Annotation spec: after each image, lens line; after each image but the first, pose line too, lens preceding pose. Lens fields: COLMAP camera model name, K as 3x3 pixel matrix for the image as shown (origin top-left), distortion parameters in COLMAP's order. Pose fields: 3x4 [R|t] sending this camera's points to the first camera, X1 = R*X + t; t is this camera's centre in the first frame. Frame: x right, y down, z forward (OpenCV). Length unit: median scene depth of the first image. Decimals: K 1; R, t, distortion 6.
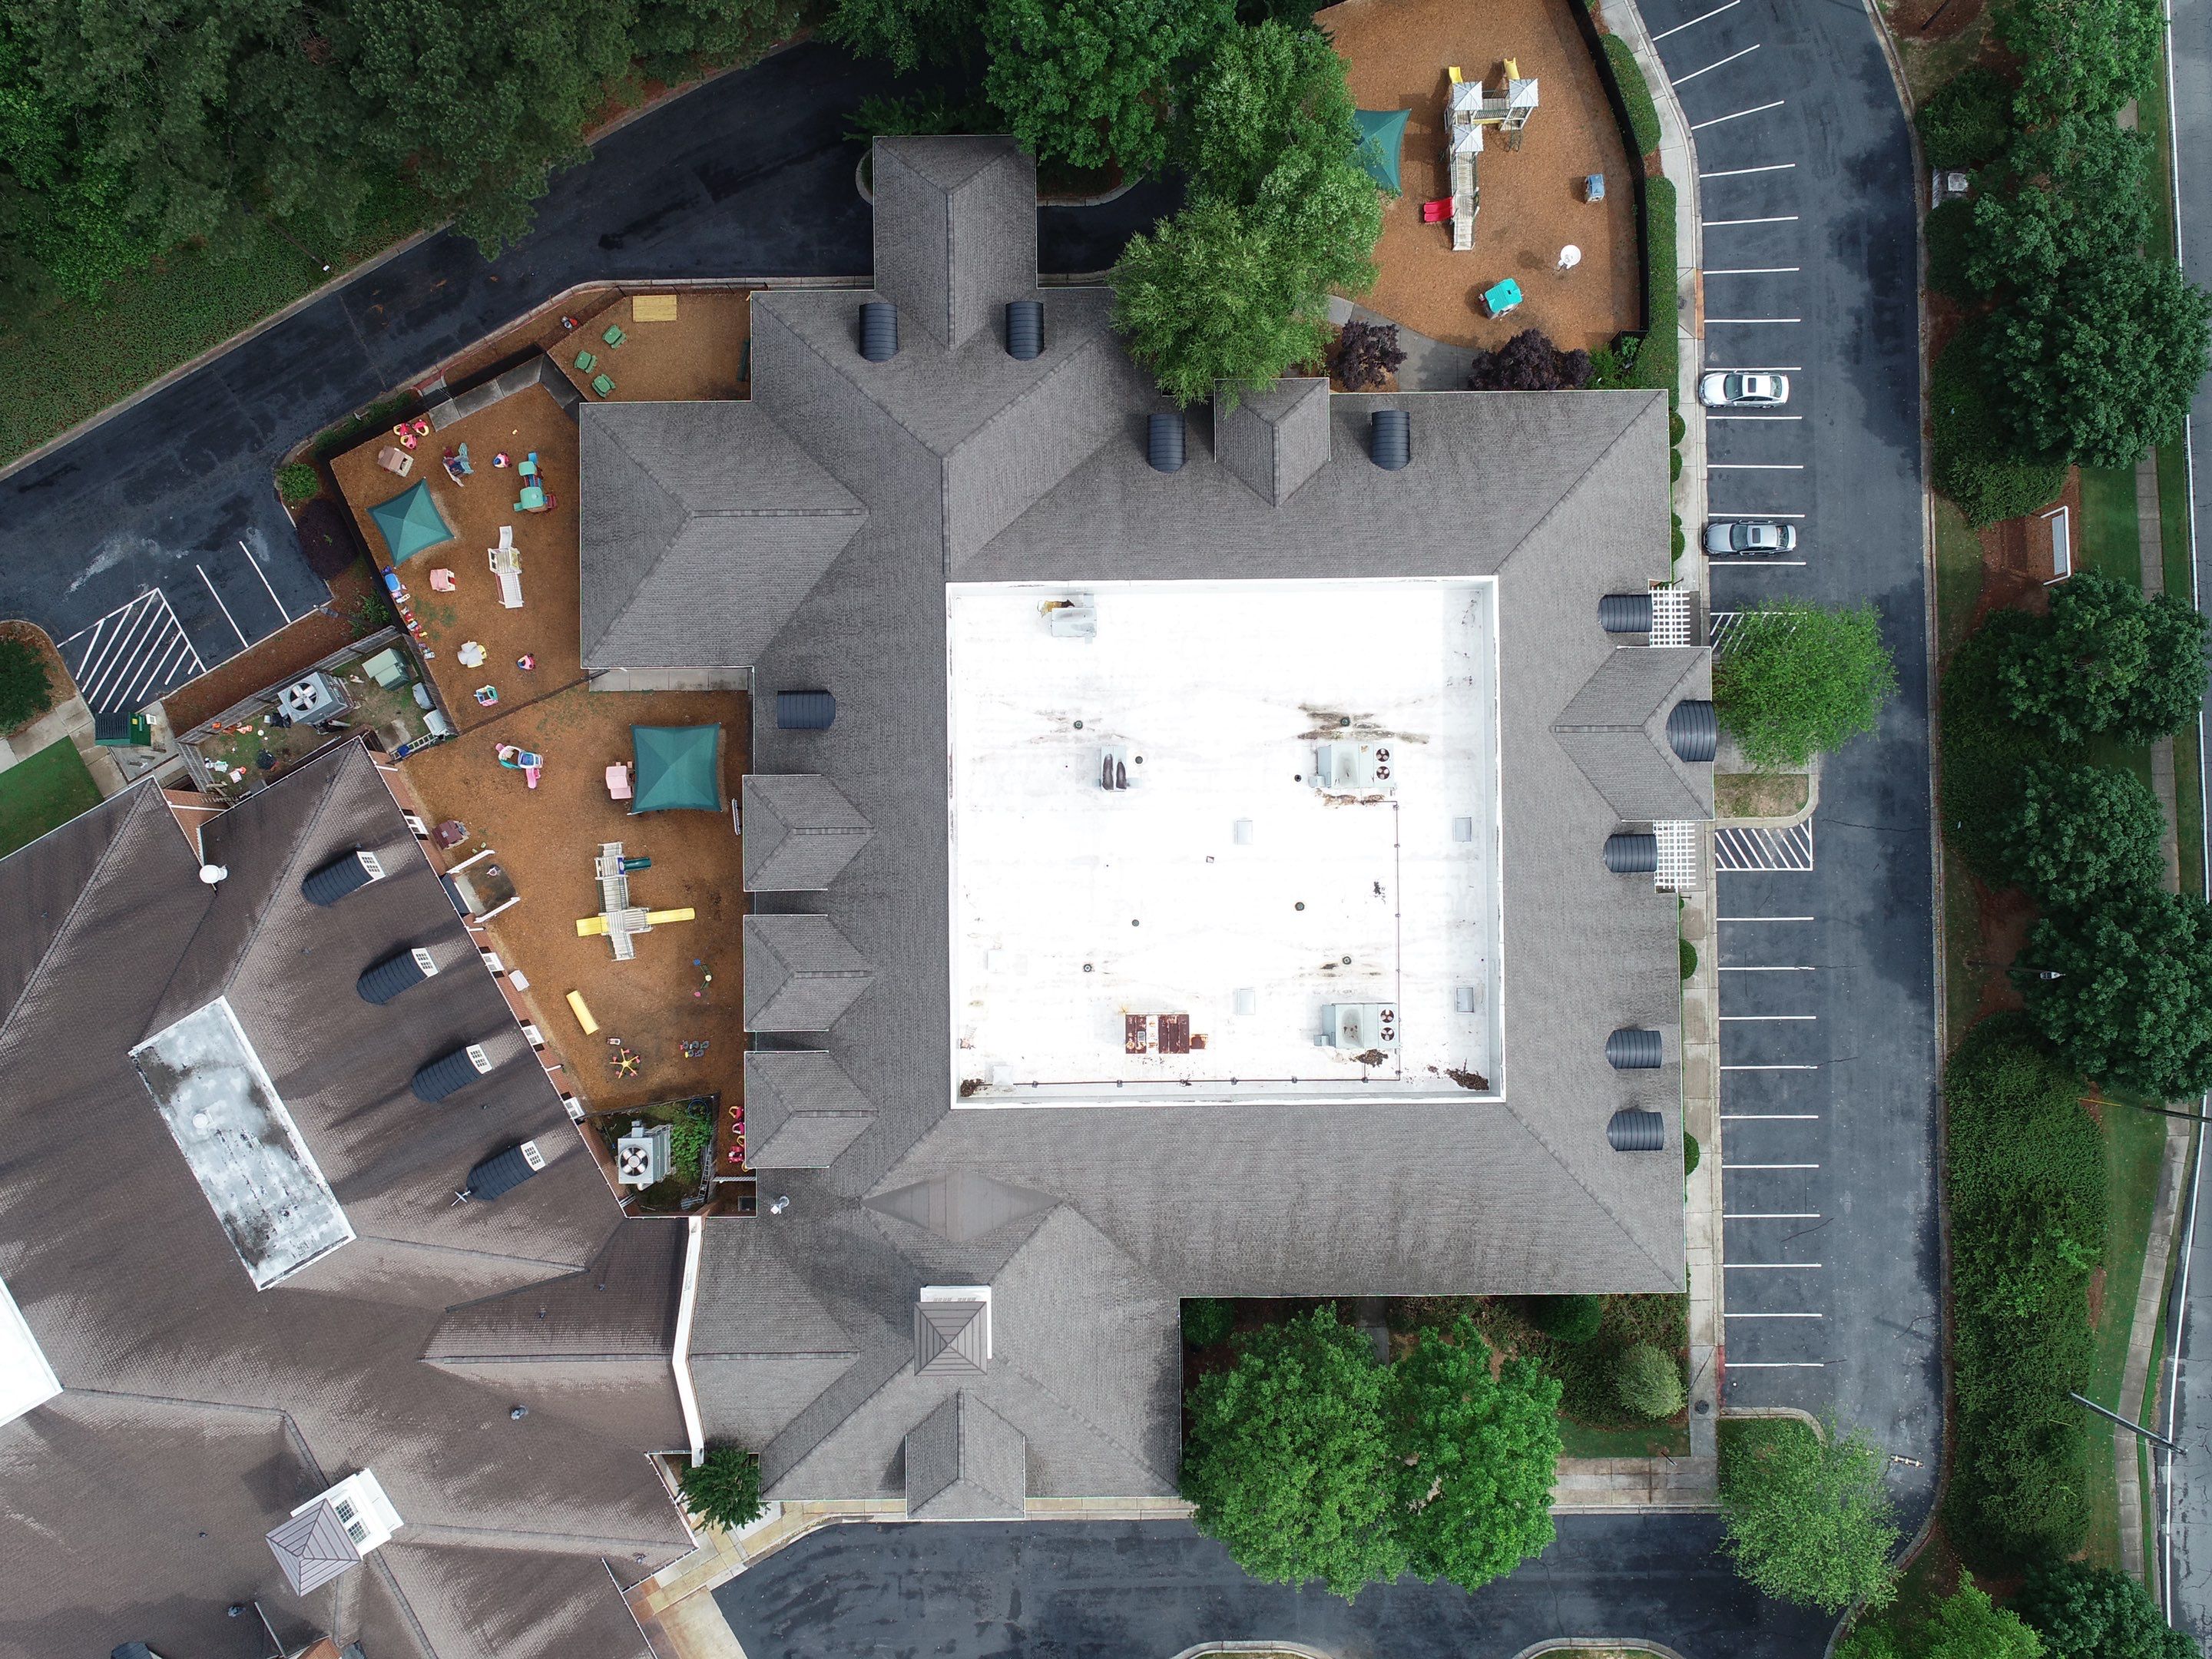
lens RADIAL K [[1719.0, 0, 1106.0], [0, 1719.0, 829.5], [0, 0, 1]] dist [0.023492, -0.042034]
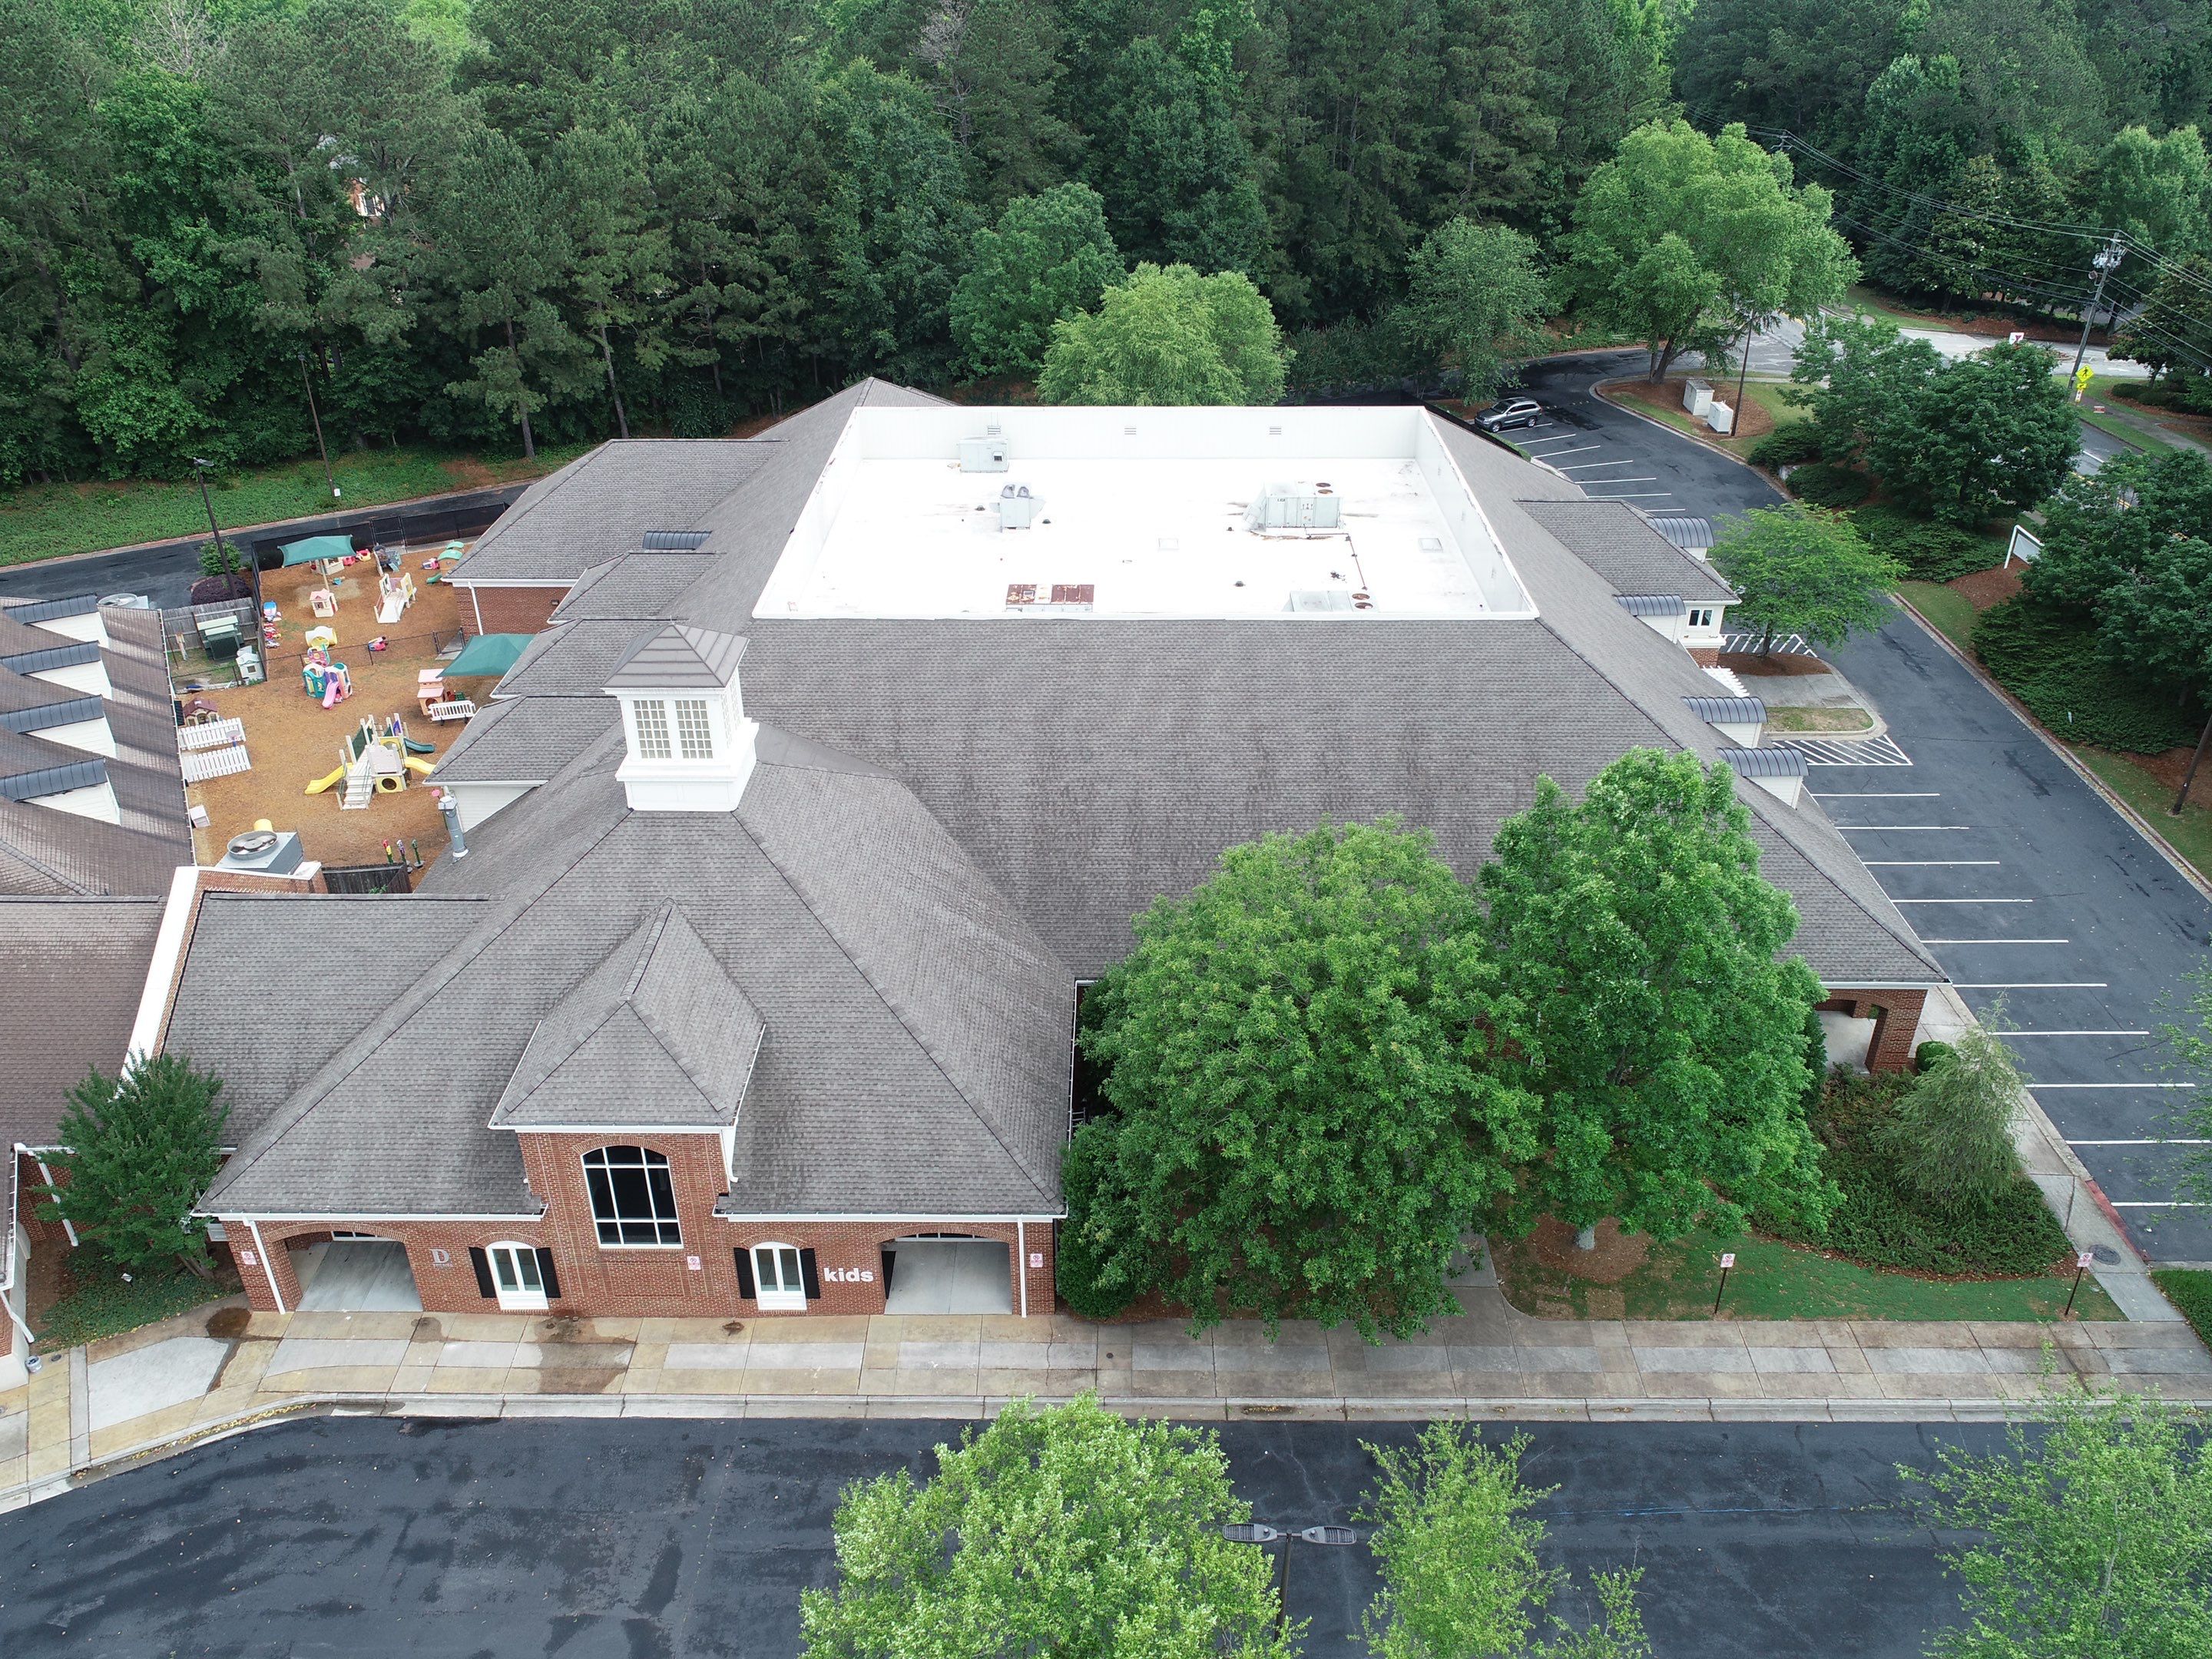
lens RADIAL K [[1690.7, 0, 1106.0], [0, 1690.7, 829.5], [0, 0, 1]] dist [0.011804, -0.007707]
pose [[0.999806, 0.006020, -0.018738, 0.065349], [-0.019204, 0.506752, -0.861878, 0.765363], [0.004307, 0.862071, 0.506770, 0.690798]]
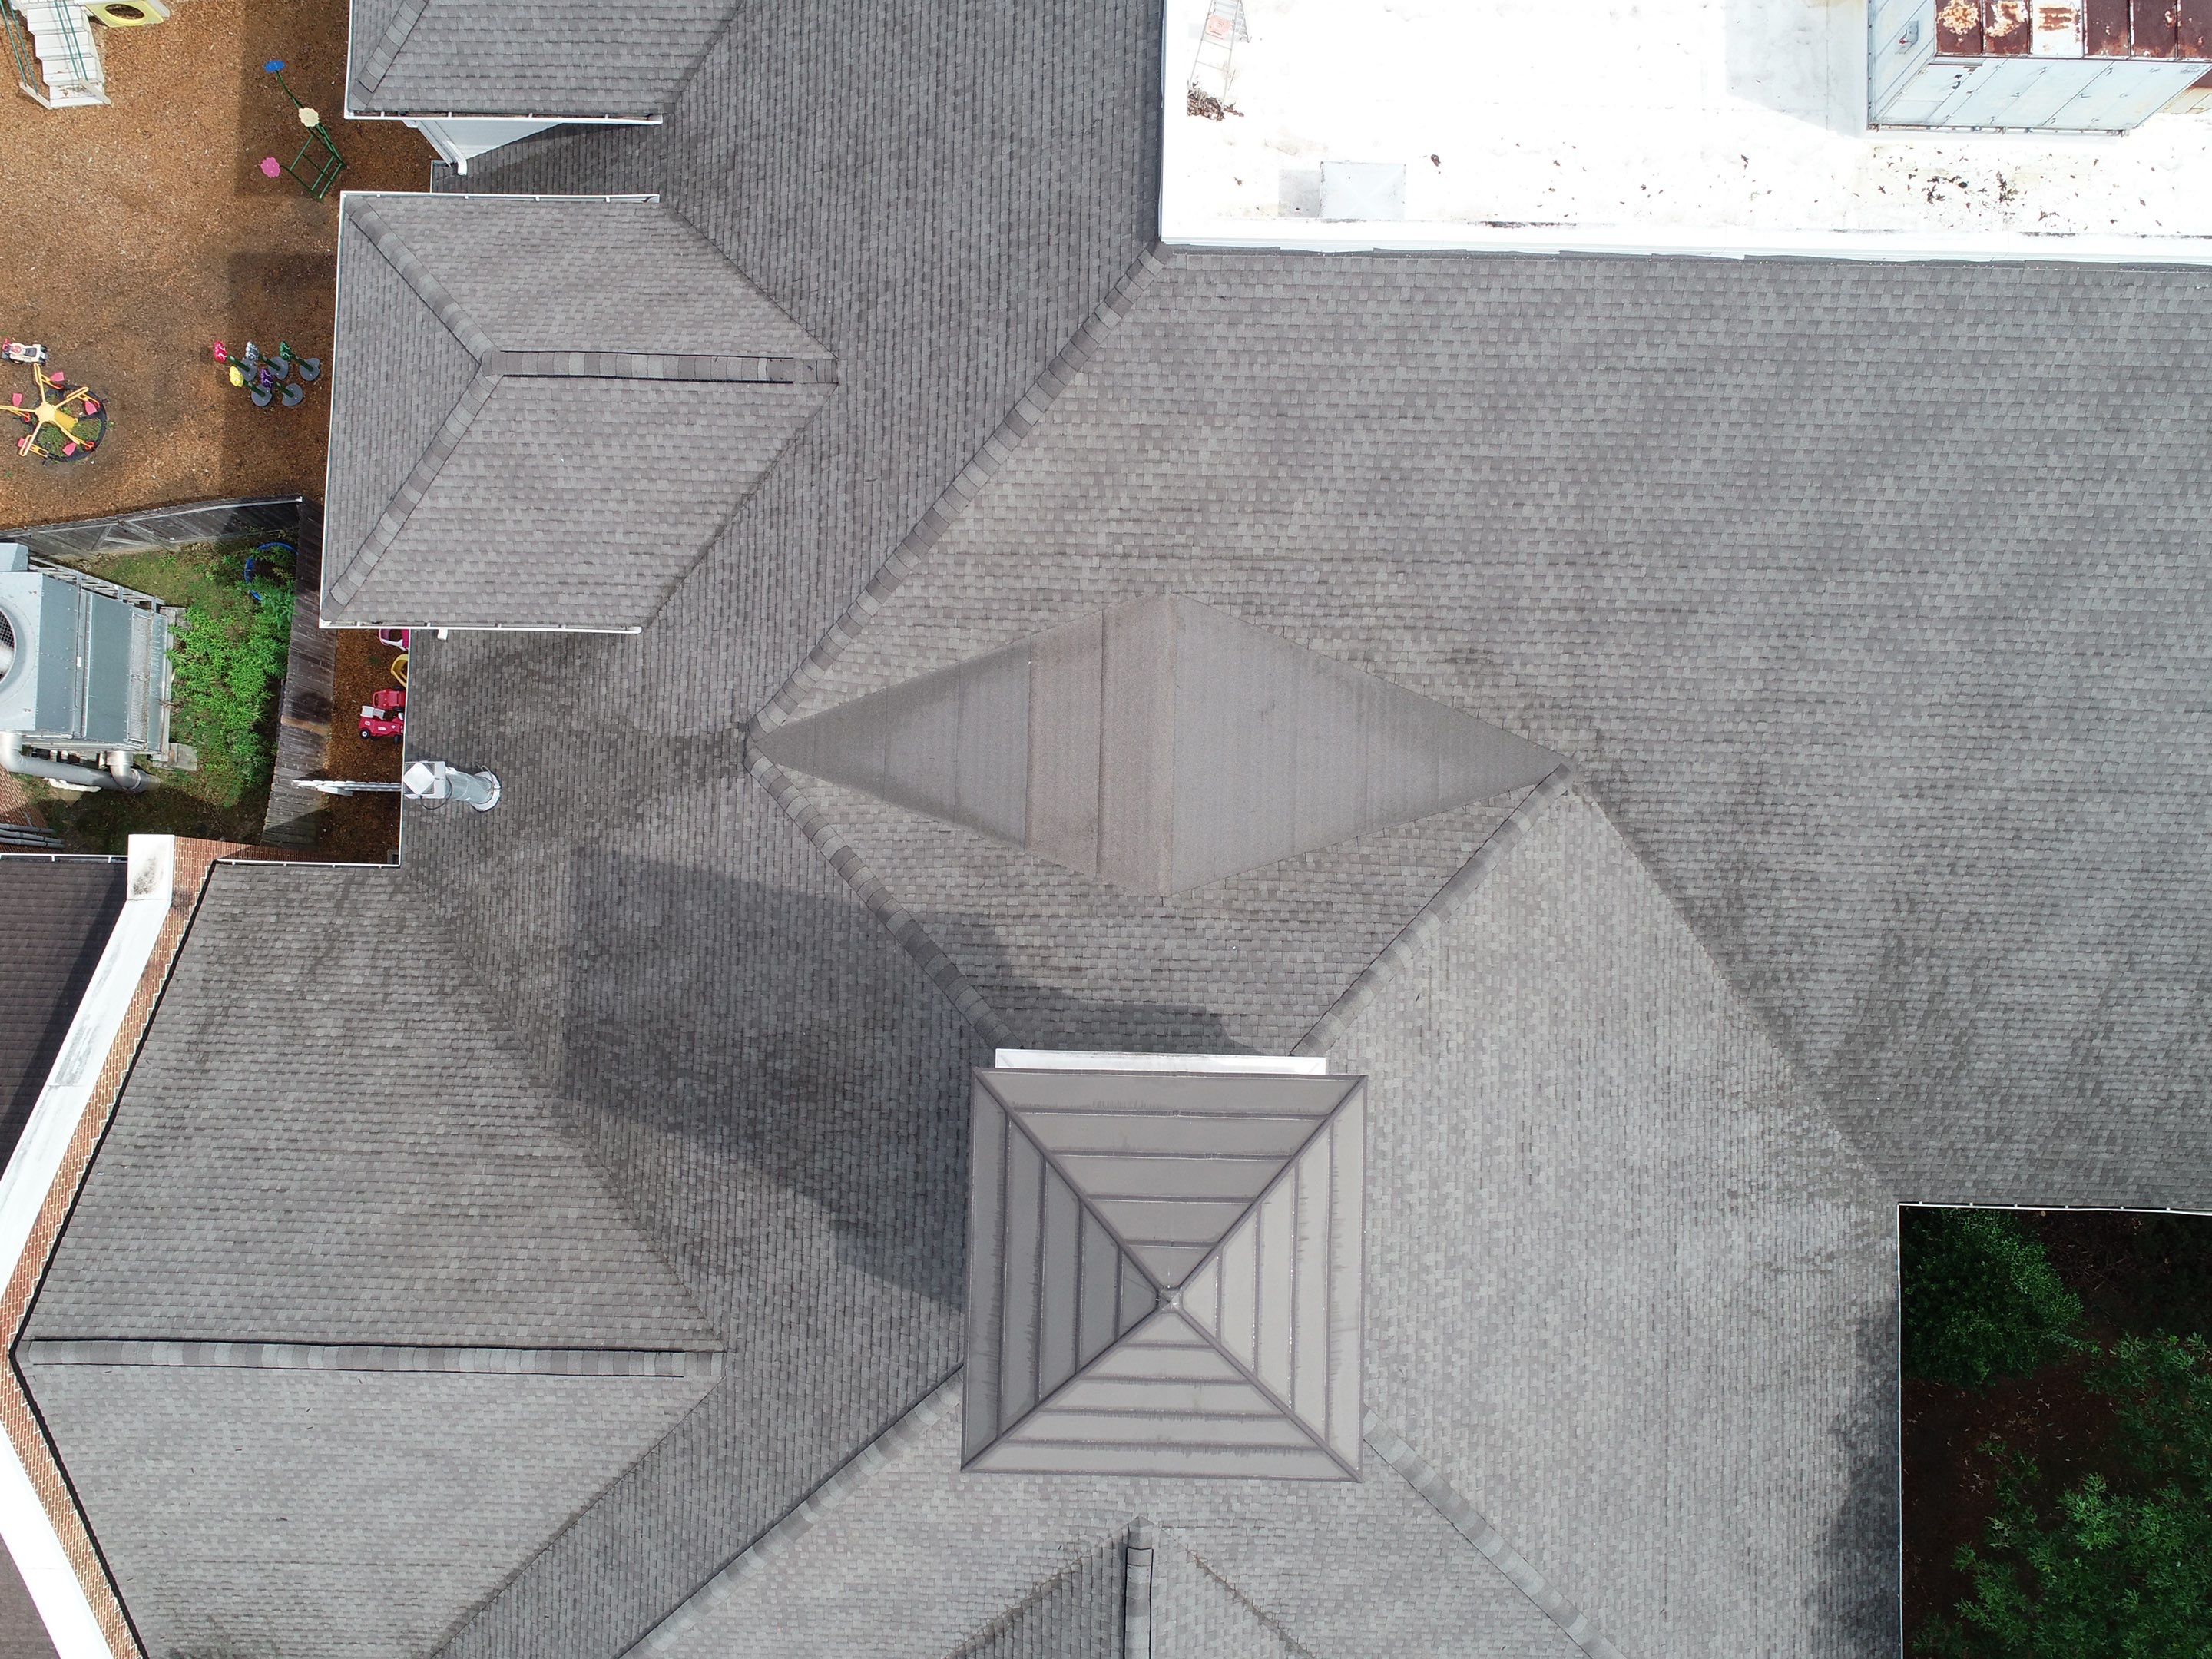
lens RADIAL K [[1690.7, 0, 1106.0], [0, 1690.7, 829.5], [0, 0, 1]] dist [0.011804, -0.007707]
pose [[0.999400, 0.034516, -0.002792, -0.089710], [-0.034599, 0.998636, -0.039110, 0.234768], [0.001439, 0.039184, 0.999231, 0.750885]]
